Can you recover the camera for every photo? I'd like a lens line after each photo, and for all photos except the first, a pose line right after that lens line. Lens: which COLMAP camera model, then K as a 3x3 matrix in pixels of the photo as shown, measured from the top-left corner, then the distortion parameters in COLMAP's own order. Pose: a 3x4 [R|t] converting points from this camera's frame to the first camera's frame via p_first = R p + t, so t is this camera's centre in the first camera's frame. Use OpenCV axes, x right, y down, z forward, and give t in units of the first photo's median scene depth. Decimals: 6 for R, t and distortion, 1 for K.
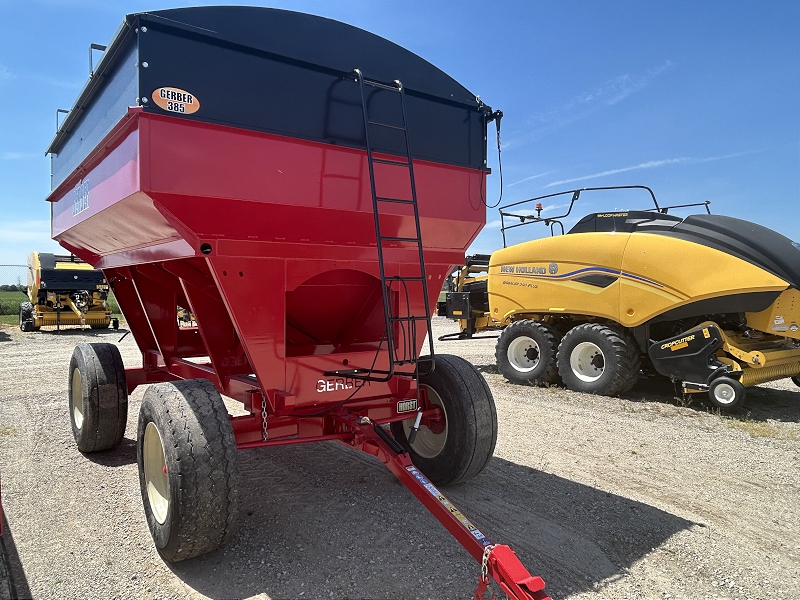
lens RADIAL K [[576.0, 0, 397.3], [0, 576.0, 298.3], [0, 0, 1]] dist [-0.004345, -0.005631]
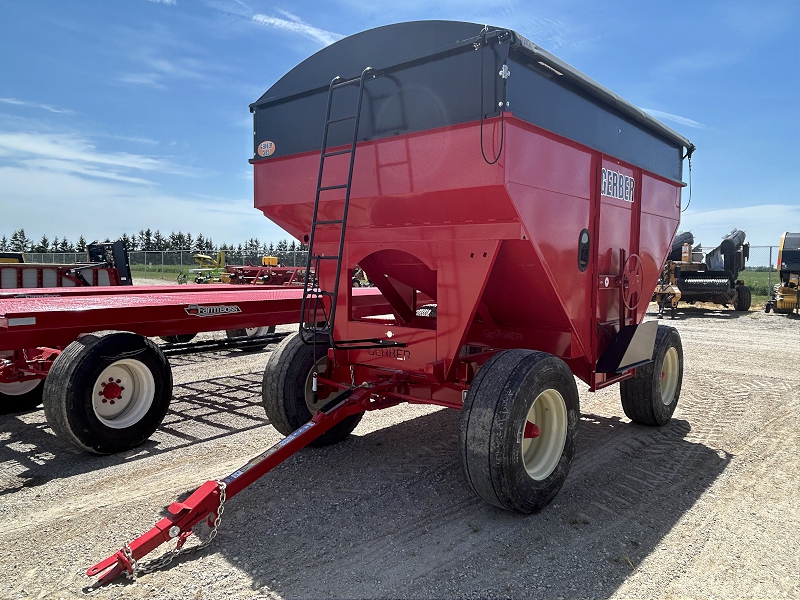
lens RADIAL K [[576.0, 0, 404.2], [0, 576.0, 301.2], [0, 0, 1]] dist [-0.004345, -0.005631]
pose [[0.209499, 0.059088, -0.976022, 0.456089], [-0.023471, 0.998189, 0.055392, -0.006405], [0.977527, 0.011304, 0.210506, 0.367841]]
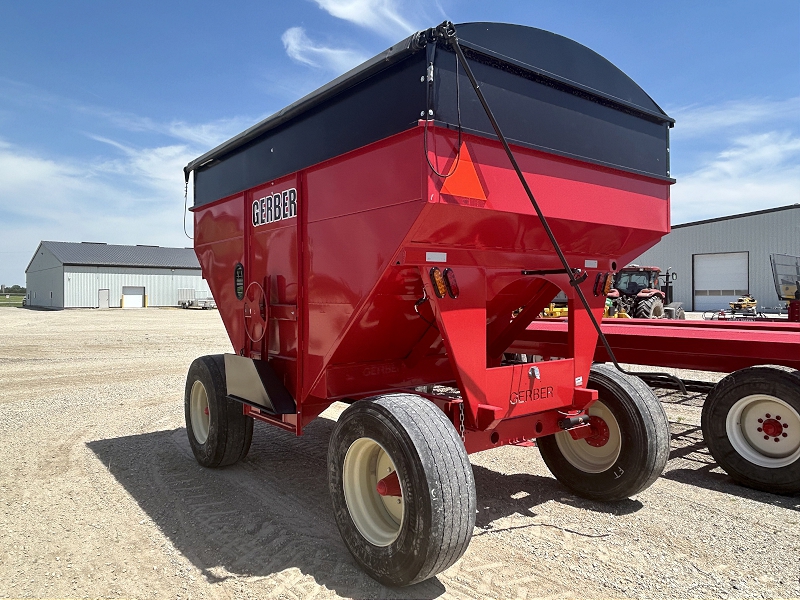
lens RADIAL K [[576.0, 0, 391.7], [0, 576.0, 297.6], [0, 0, 1]] dist [-0.004345, -0.005631]
pose [[-0.999974, 0.007081, 0.001020, -0.152964], [0.007098, 0.999817, 0.017741, -0.020977], [-0.000894, 0.017748, -0.999842, 1.195915]]
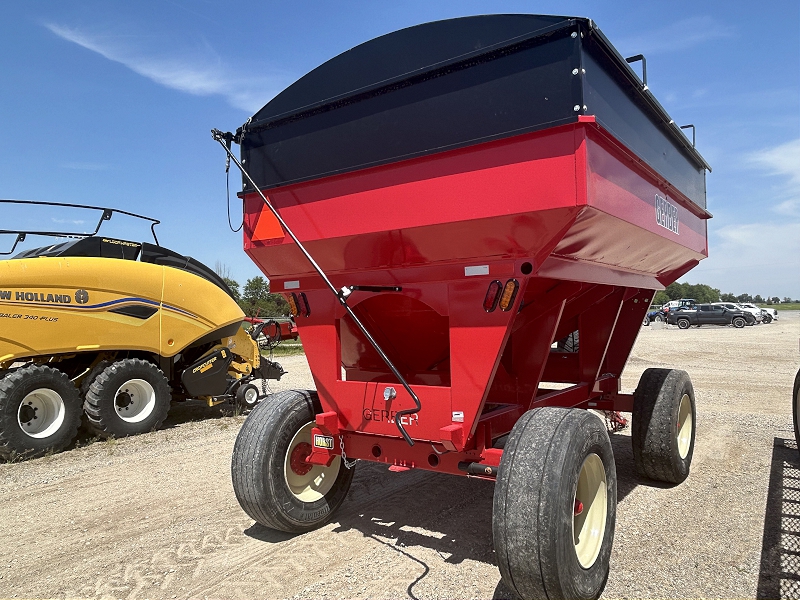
lens RADIAL K [[576.0, 0, 396.8], [0, 576.0, 302.9], [0, 0, 1]] dist [-0.004345, -0.005631]
pose [[-0.281303, 0.025825, 0.959271, -0.675766], [0.038255, 0.999145, -0.015681, -0.014479], [-0.958856, 0.032285, -0.282050, 0.864052]]
